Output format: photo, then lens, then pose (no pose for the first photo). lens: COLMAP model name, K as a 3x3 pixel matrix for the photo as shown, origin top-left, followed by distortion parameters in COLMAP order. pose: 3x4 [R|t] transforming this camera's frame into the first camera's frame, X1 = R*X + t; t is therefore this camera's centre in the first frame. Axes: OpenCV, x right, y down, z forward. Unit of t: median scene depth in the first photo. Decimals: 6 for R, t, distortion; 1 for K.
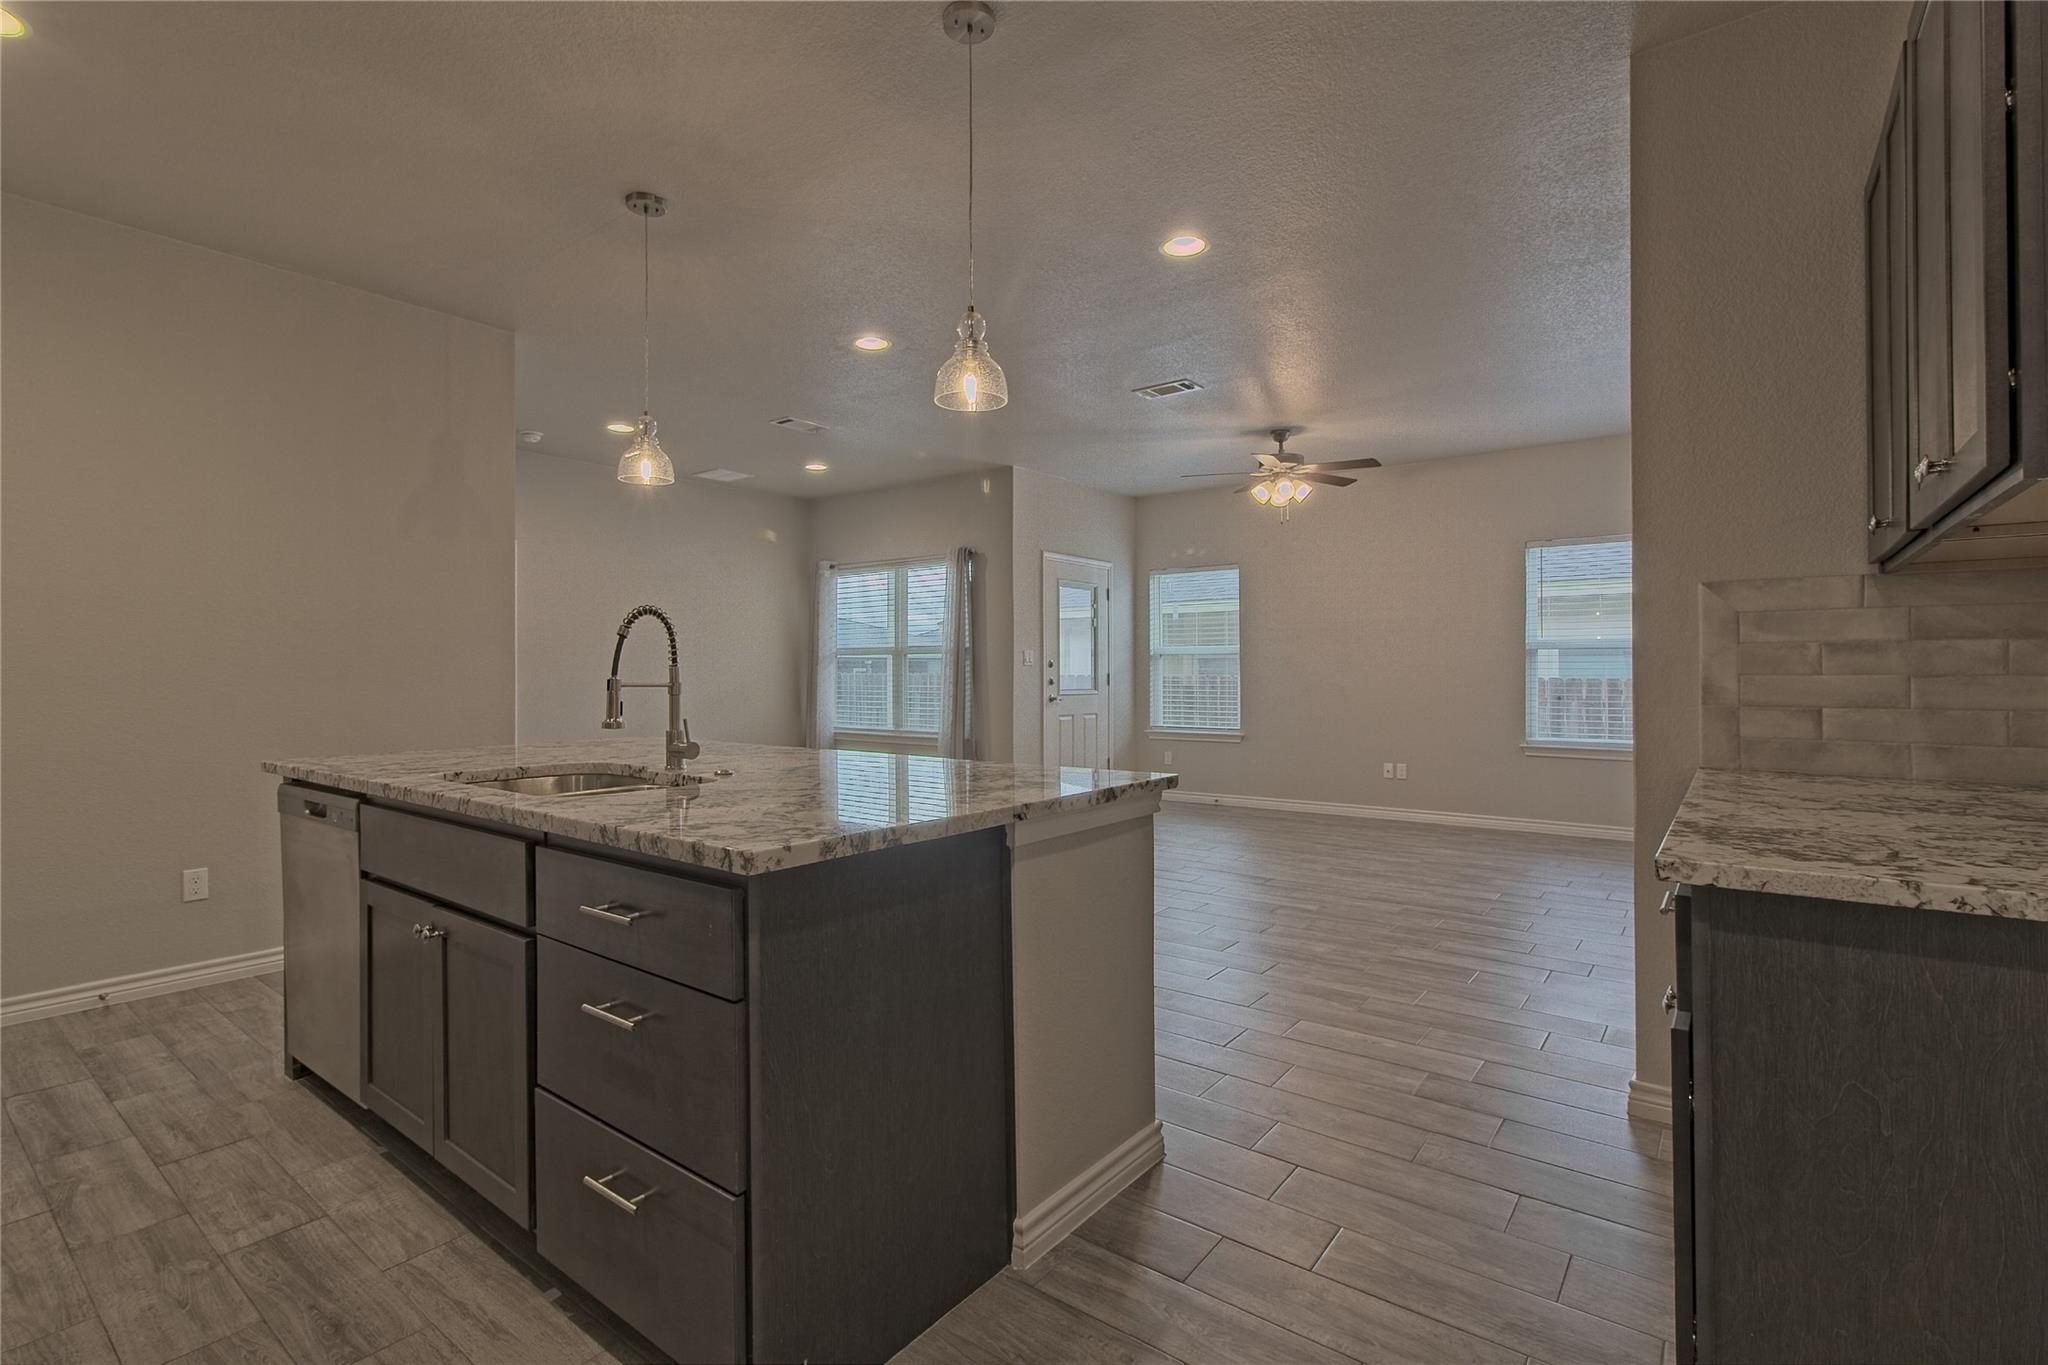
lens RADIAL K [[942.8, 0, 1014.9], [0, 942.8, 670.4], [0, 0, 1]] dist [-0.014709, 0.009860]
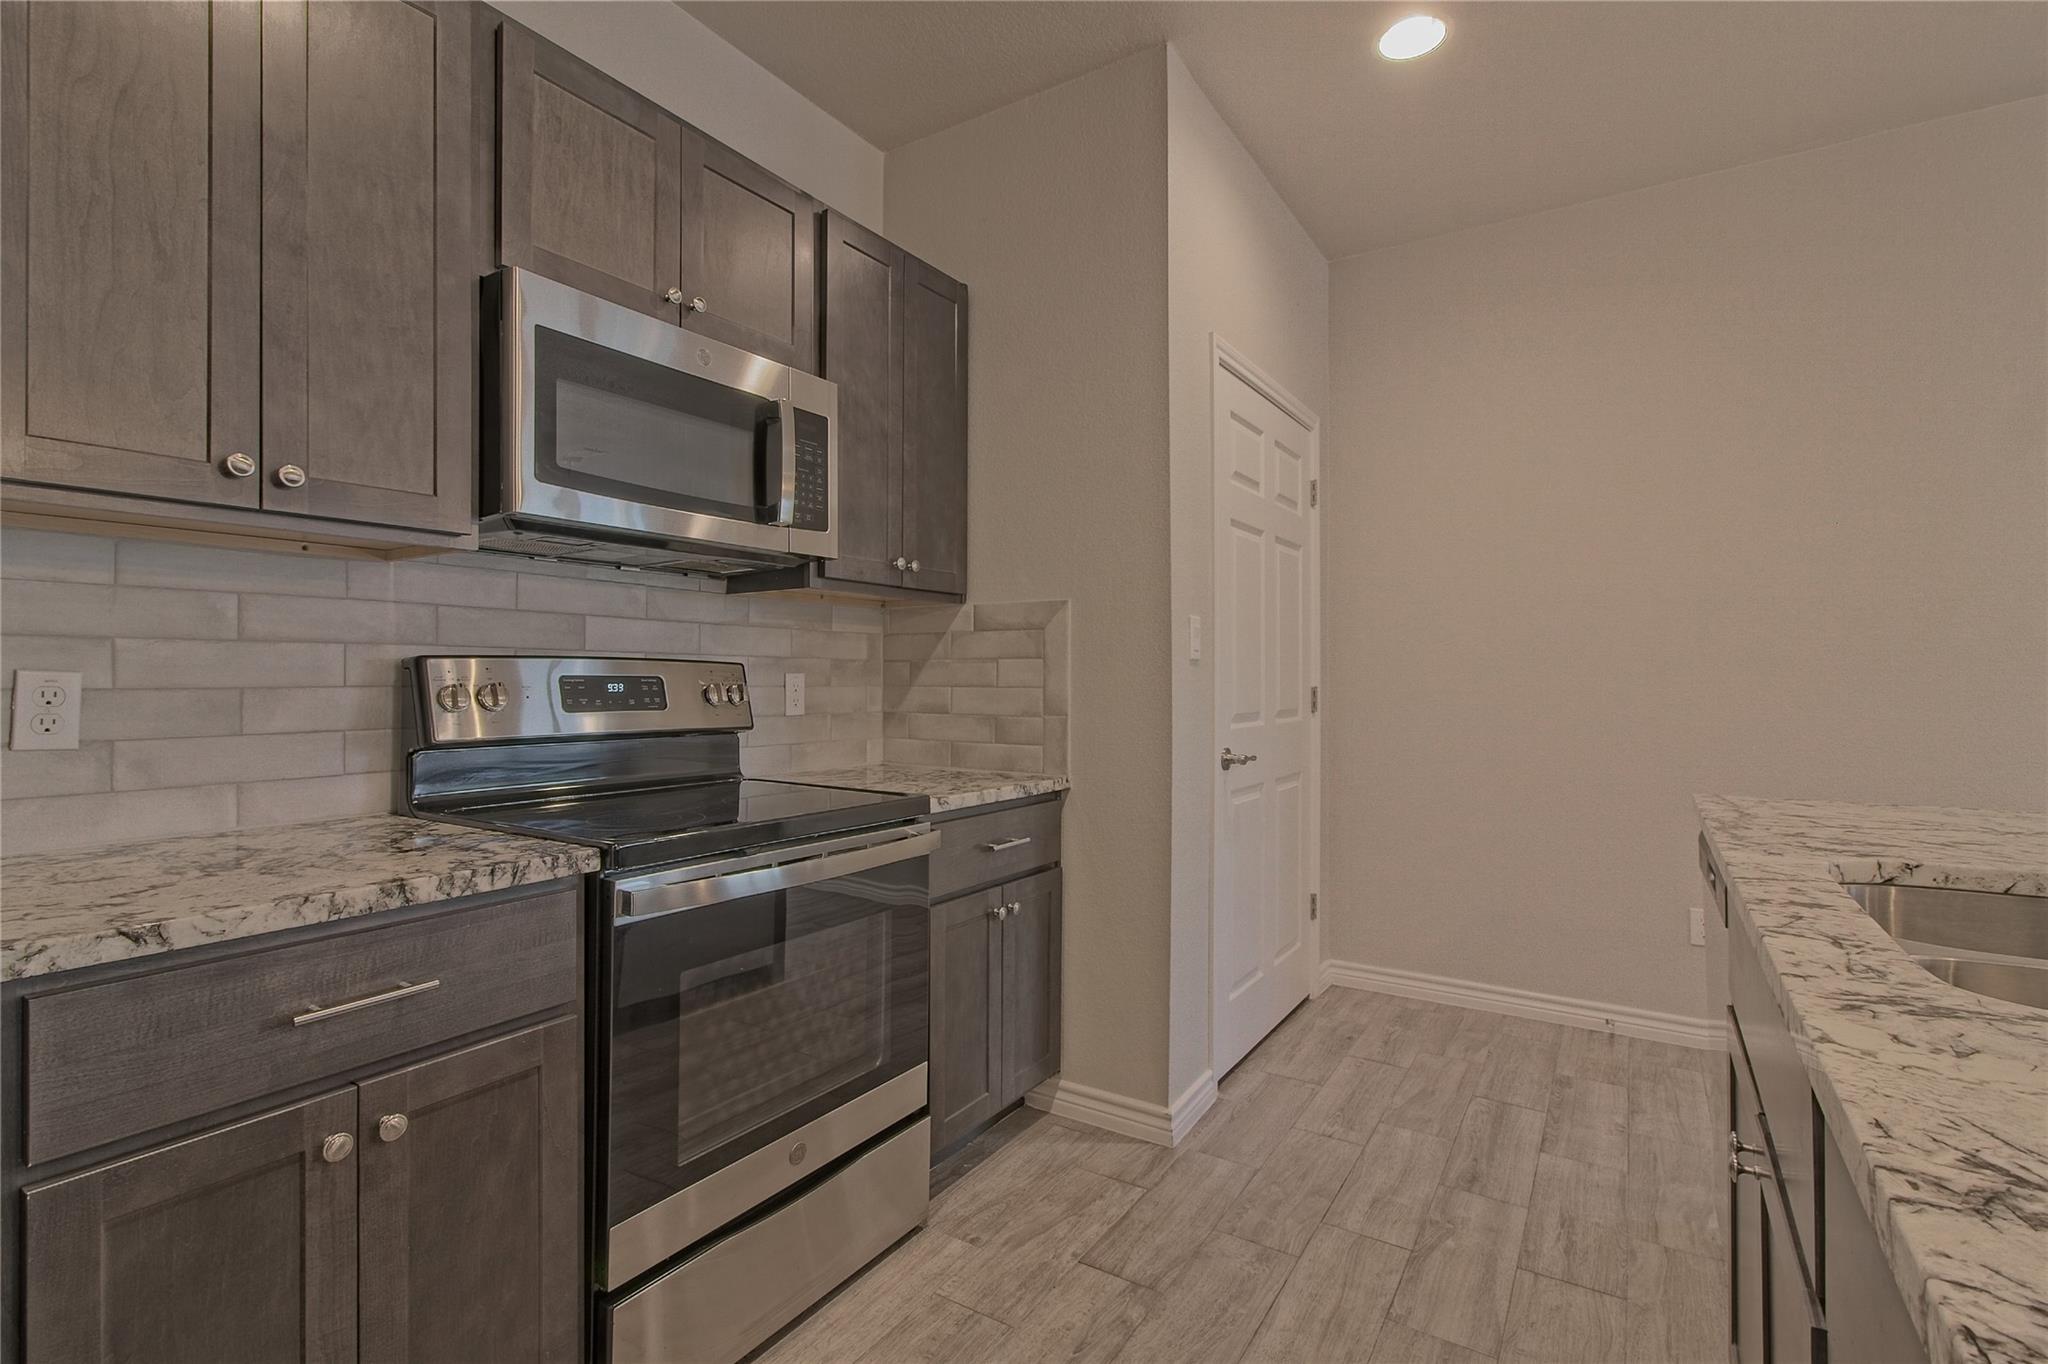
lens RADIAL K [[950.2, 0, 1007.5], [0, 950.2, 672.3], [0, 0, 1]] dist [0.003083, 0.000764]
pose [[0.082687, -0.005615, -0.996560, -0.035492], [-0.000289, 0.999984, -0.005658, 0.001049], [0.996575, 0.000756, 0.082684, 0.166417]]
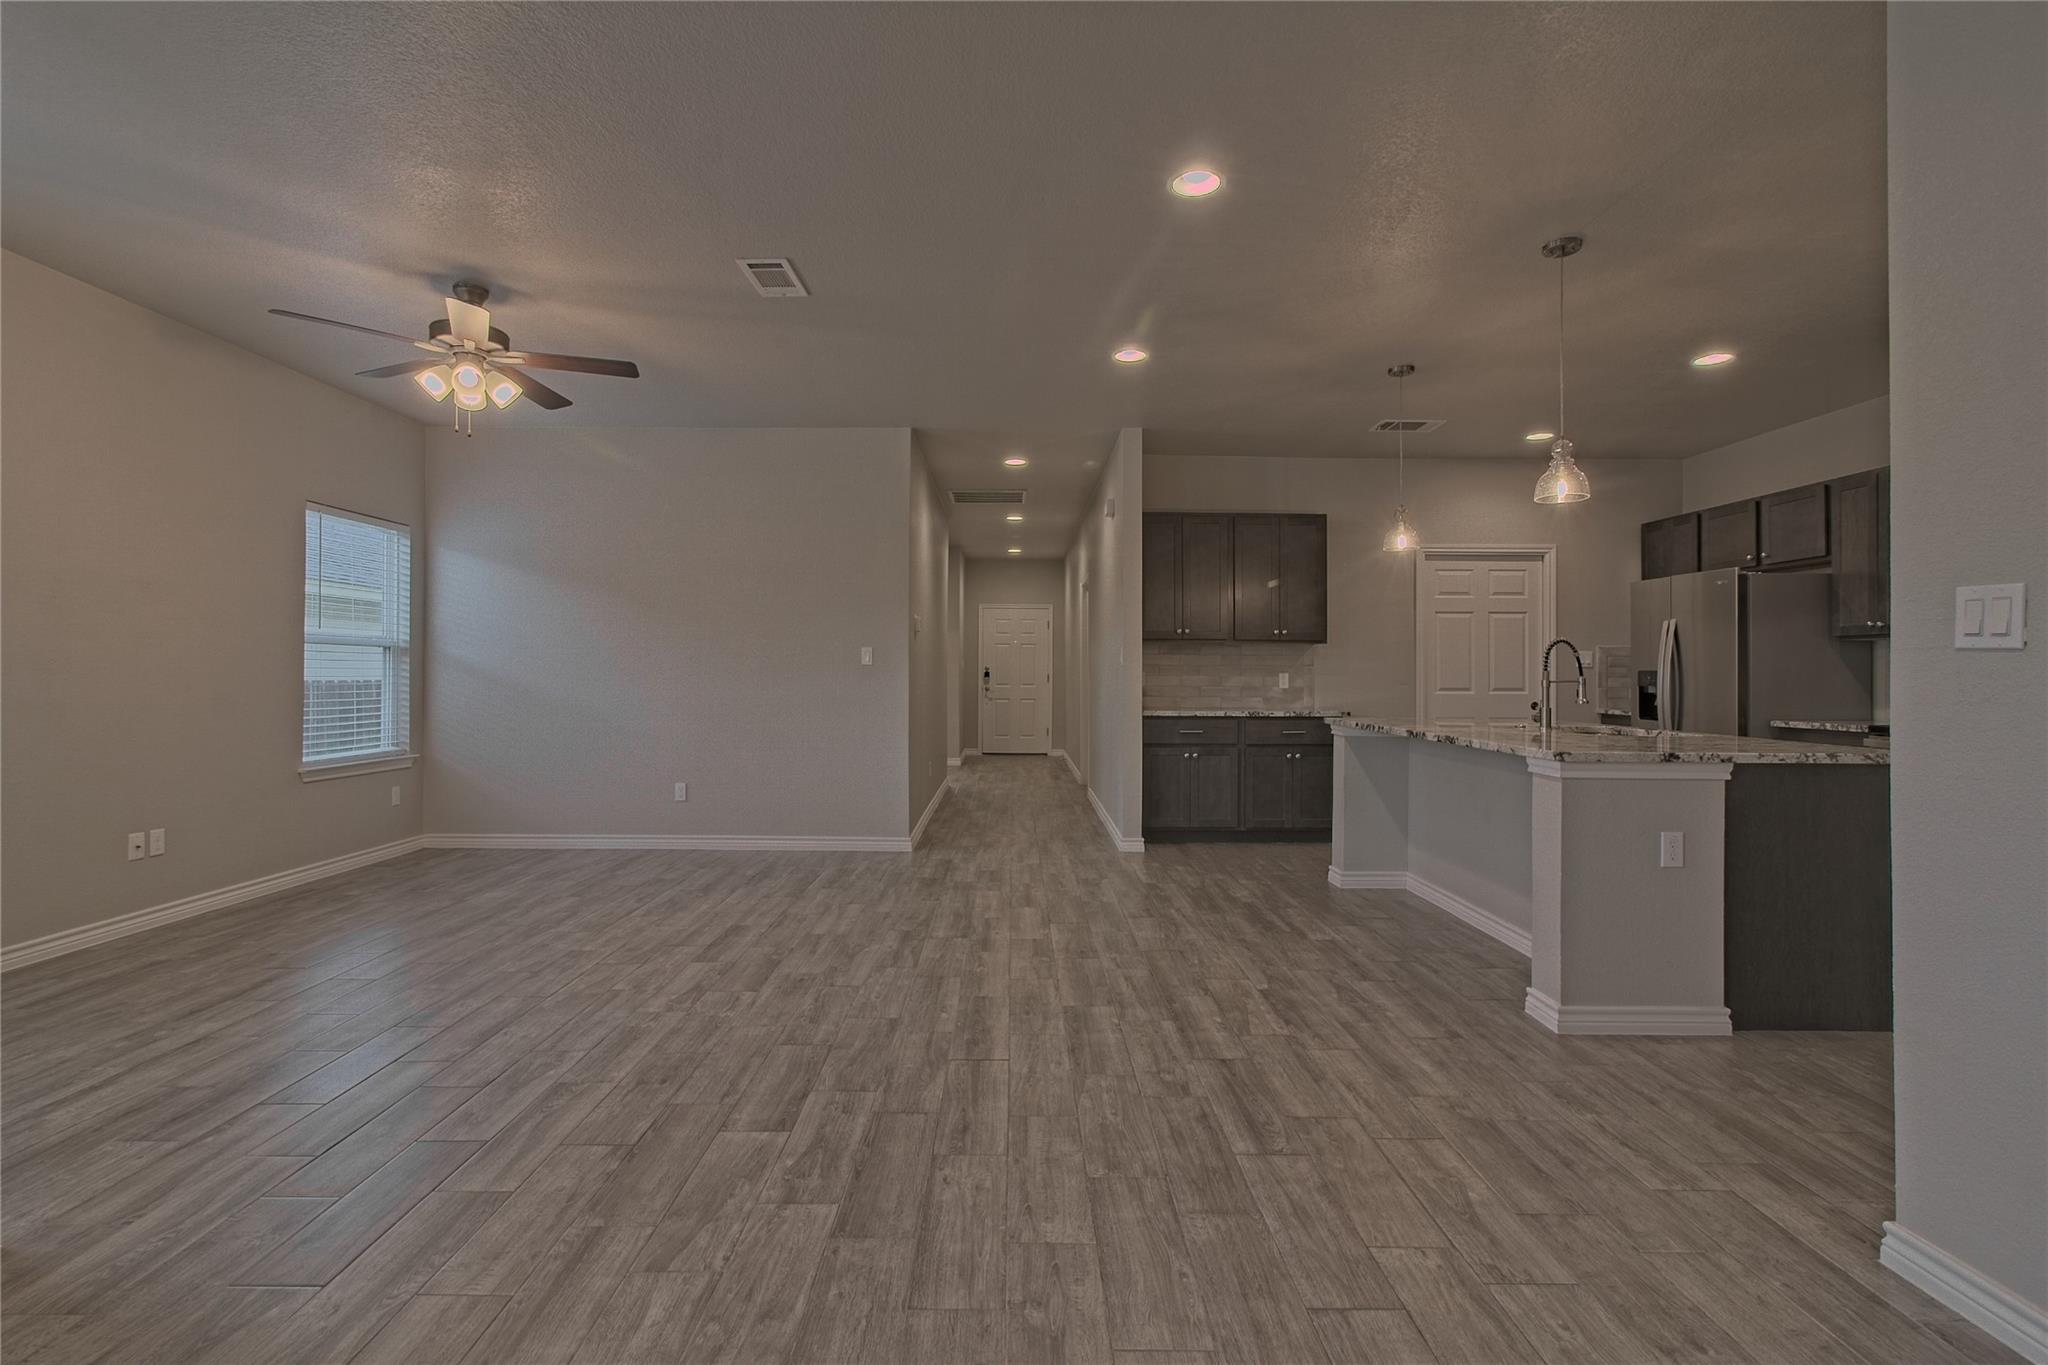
lens RADIAL K [[942.8, 0, 1014.9], [0, 942.8, 670.4], [0, 0, 1]] dist [-0.014709, 0.009860]
pose [[-0.616381, 0.003738, 0.787439, -0.431700], [-0.003920, 0.999962, -0.007815, 0.004312], [-0.787439, -0.007904, -0.616342, 1.092180]]
